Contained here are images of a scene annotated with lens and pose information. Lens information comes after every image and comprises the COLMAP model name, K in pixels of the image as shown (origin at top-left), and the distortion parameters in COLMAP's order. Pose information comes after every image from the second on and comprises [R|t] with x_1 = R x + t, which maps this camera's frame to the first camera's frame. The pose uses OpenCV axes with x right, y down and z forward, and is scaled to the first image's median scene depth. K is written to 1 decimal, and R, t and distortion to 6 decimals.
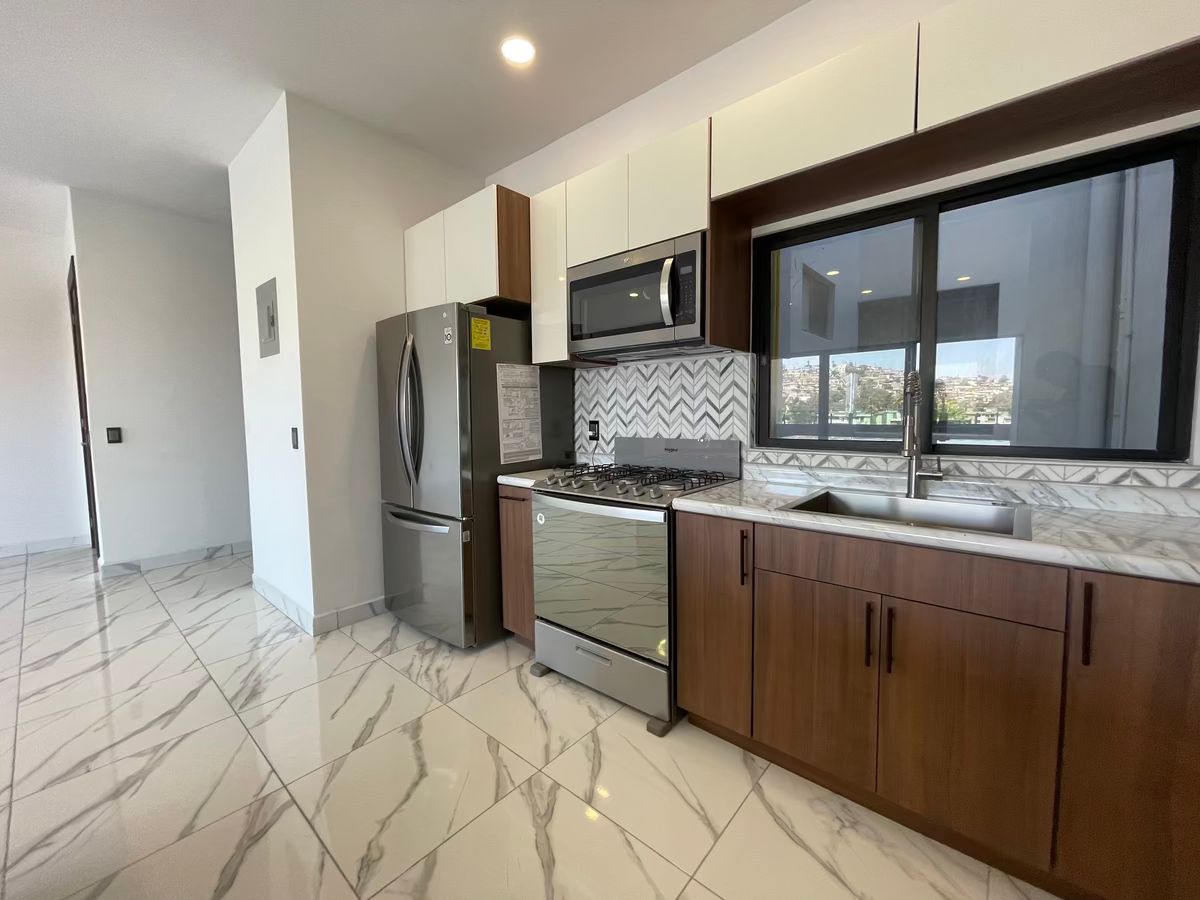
lens RADIAL K [[484.8, 0, 595.4], [0, 484.8, 448.0], [0, 0, 1]] dist [-0.000767, -0.000246]
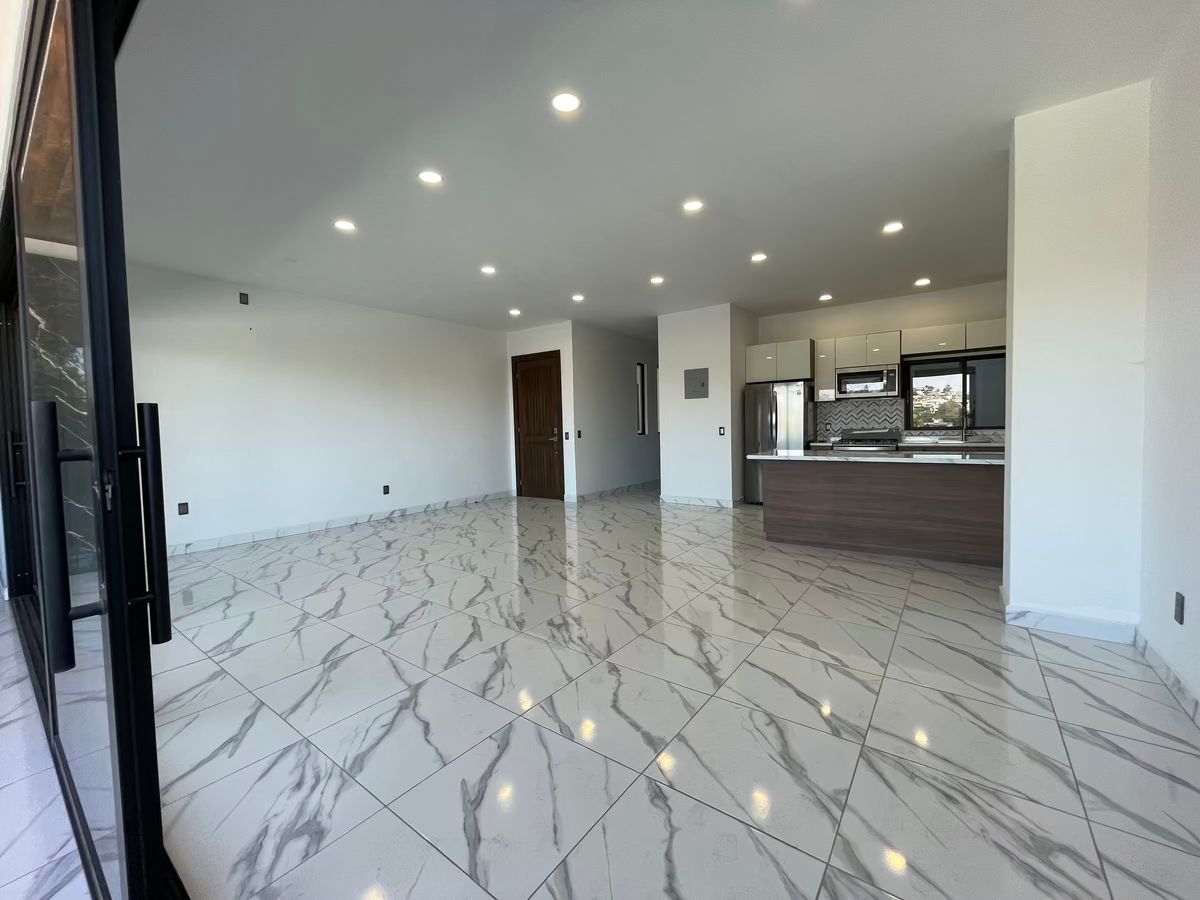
lens RADIAL K [[487.3, 0, 600.0], [0, 487.3, 450.0], [0, 0, 1]] dist [-0.001388, -0.000132]
pose [[0.997554, -0.015384, 0.068181, -1.607750], [0.017092, 0.999553, -0.024528, 0.148050], [-0.067773, 0.025634, 0.997371, -1.701756]]
